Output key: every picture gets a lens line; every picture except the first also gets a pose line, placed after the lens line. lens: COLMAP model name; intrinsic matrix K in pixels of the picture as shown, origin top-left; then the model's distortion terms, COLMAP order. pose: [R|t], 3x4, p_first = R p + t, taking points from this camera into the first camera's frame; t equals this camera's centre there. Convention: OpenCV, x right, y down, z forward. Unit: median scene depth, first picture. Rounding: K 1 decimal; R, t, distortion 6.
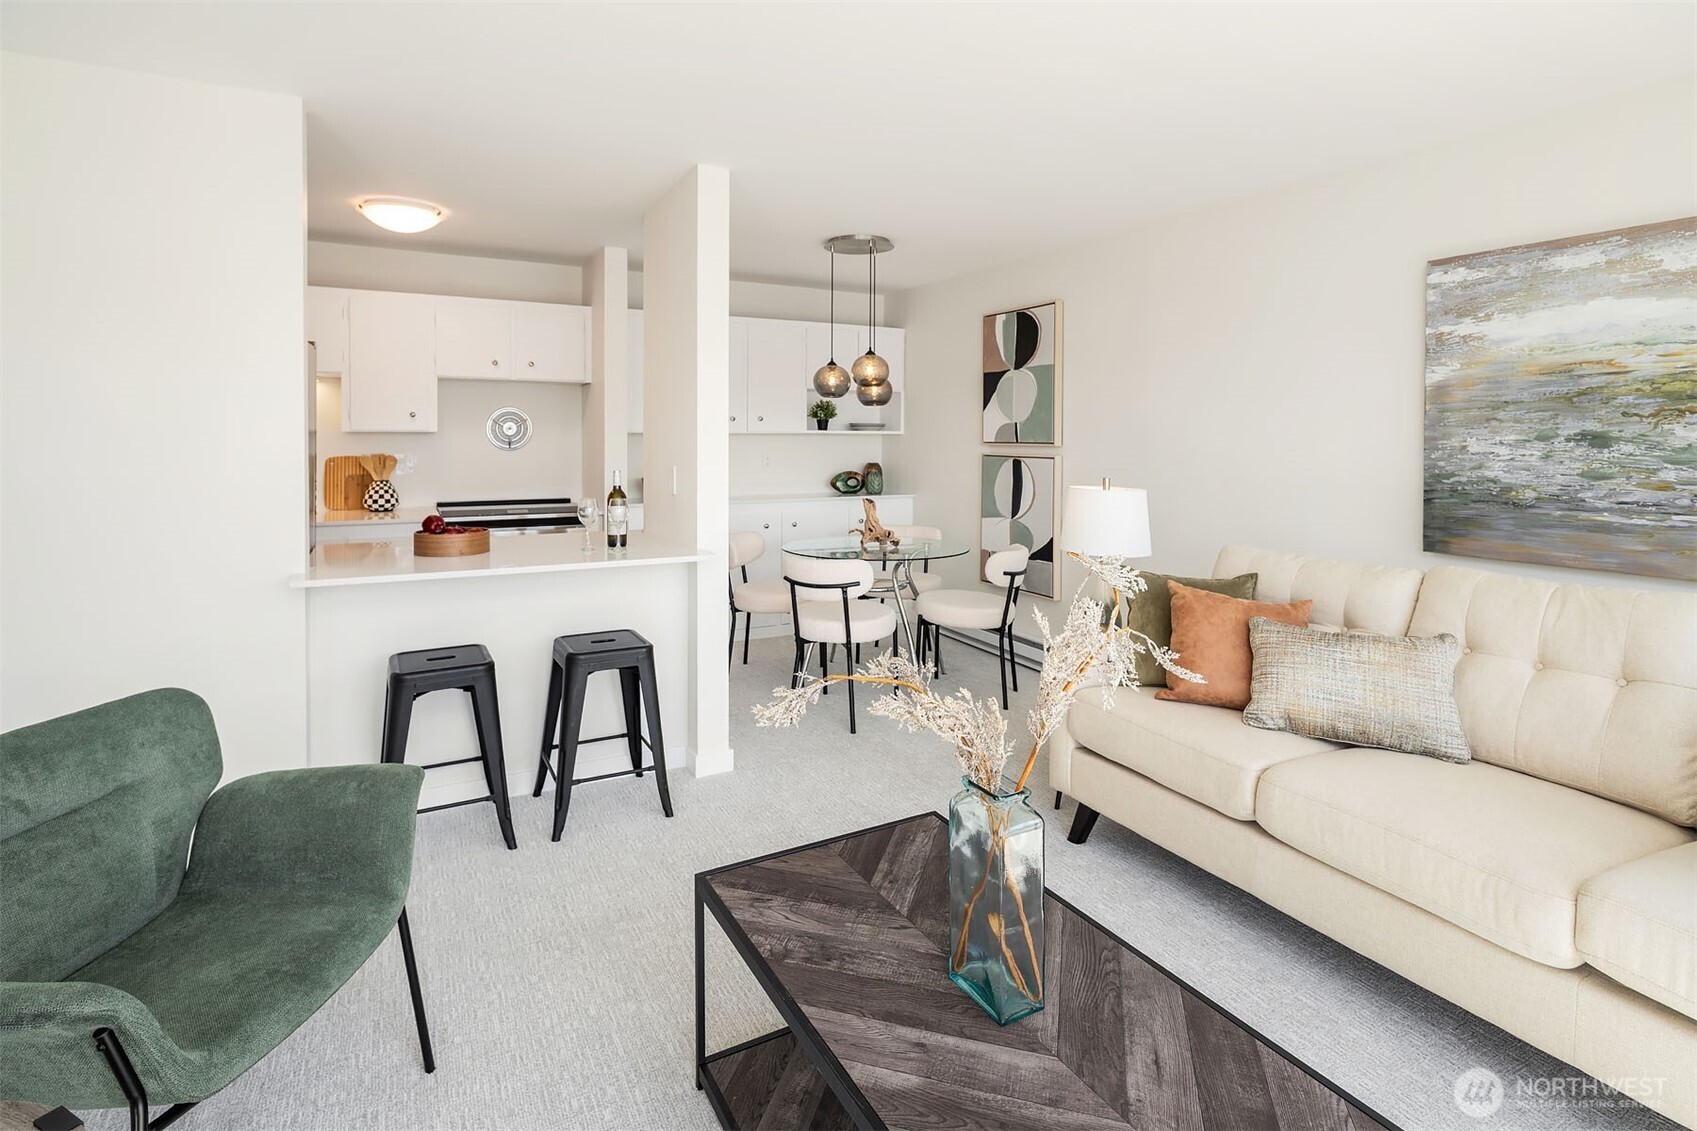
lens RADIAL K [[833.2, 0, 857.5], [0, 833.2, 432.1], [0, 0, 1]] dist [0.006188, -0.005072]
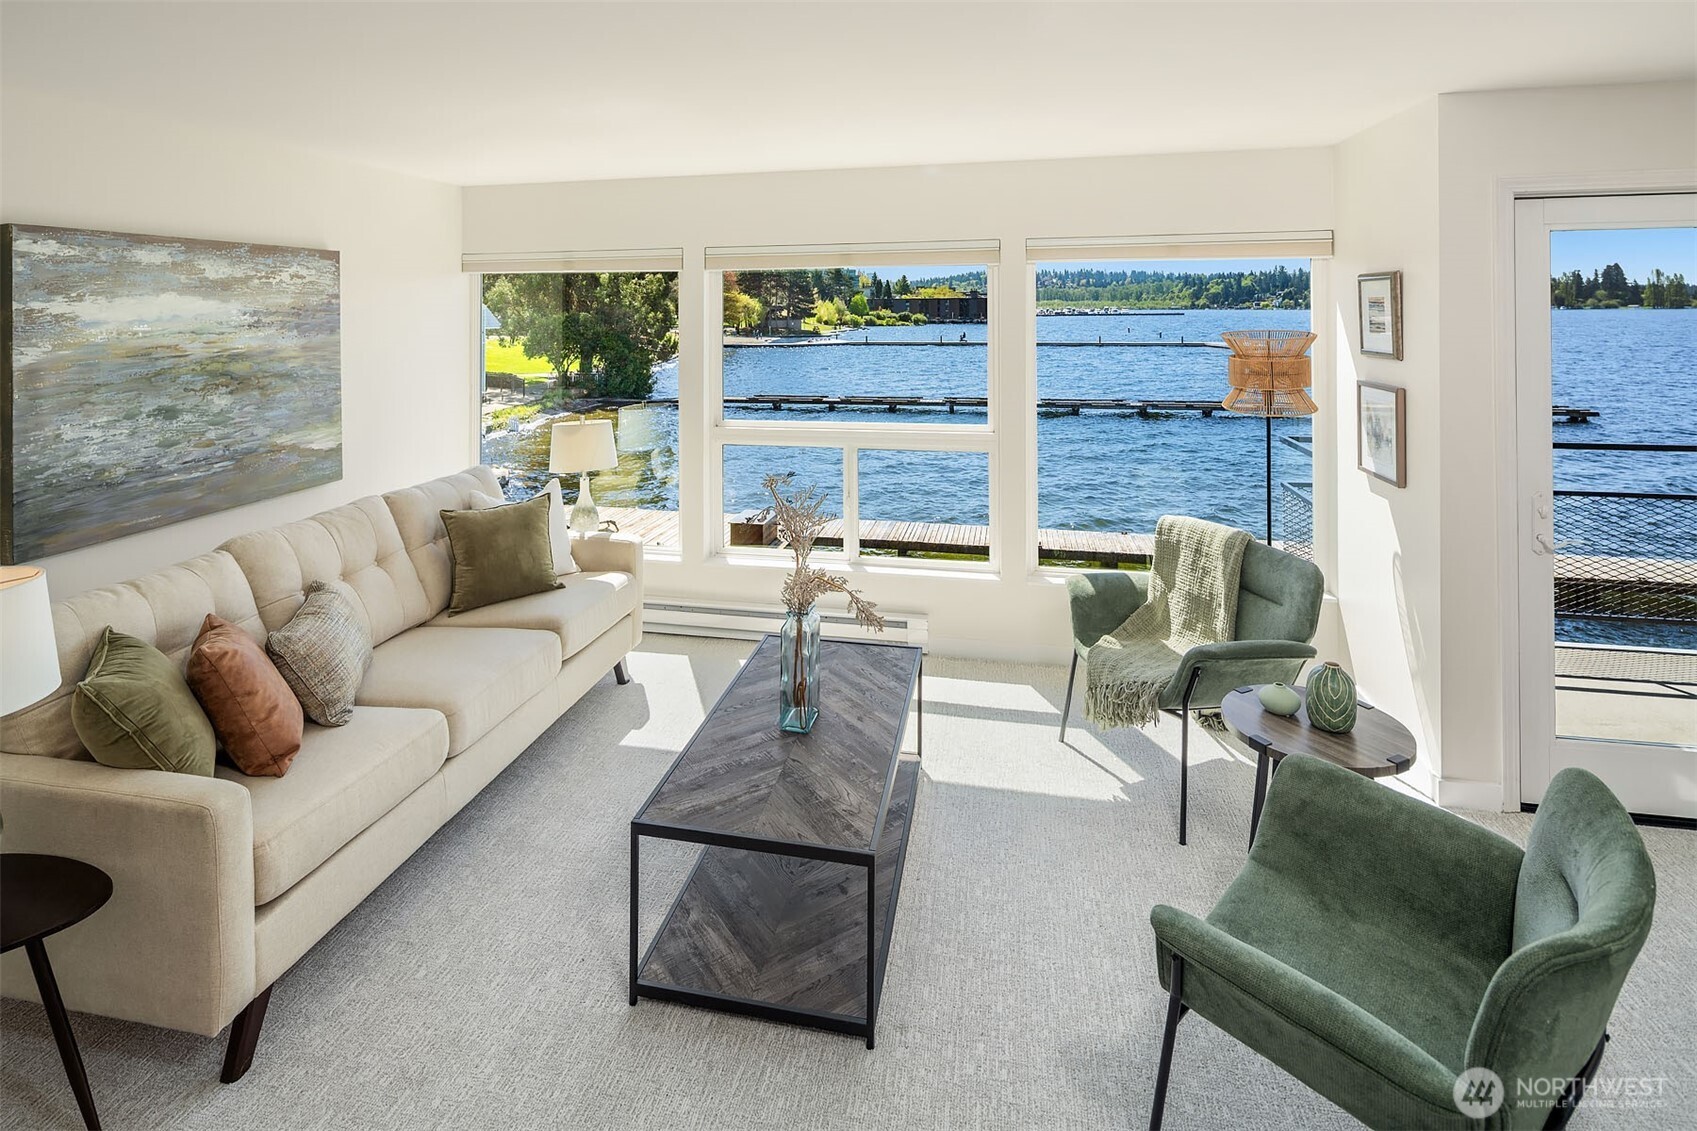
lens RADIAL K [[833.2, 0, 857.5], [0, 833.2, 298.2], [0, 0, 1]] dist [0.006188, -0.005072]
pose [[-0.772041, 0.004602, 0.635556, -0.557668], [-0.005968, 0.999877, -0.014490, -0.128718], [-0.635545, -0.014980, -0.771918, 1.175416]]
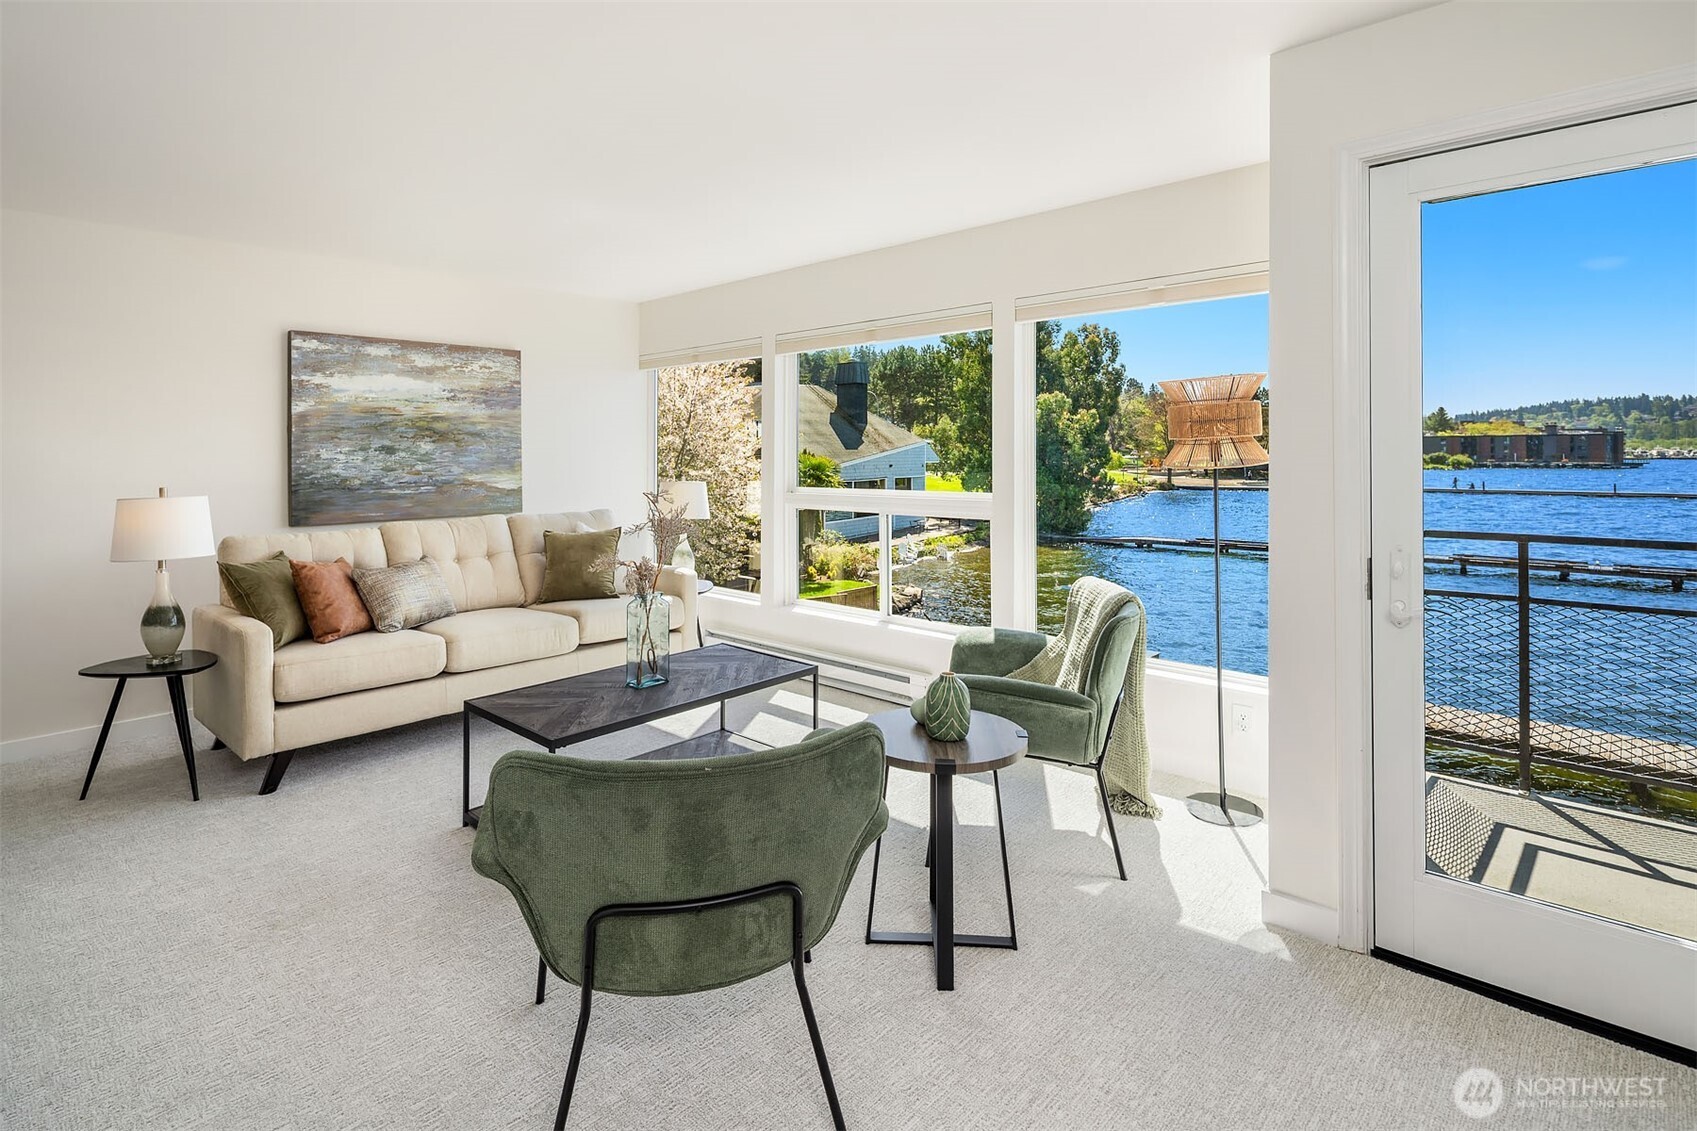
lens RADIAL K [[833.2, 0, 836.4], [0, 833.2, 444.6], [0, 0, 1]] dist [0.006188, -0.005072]
pose [[-0.322680, 0.005570, 0.946492, -1.087877], [-0.001678, 0.999978, -0.006457, 0.006484], [-0.946507, -0.003671, -0.322663, 0.596573]]
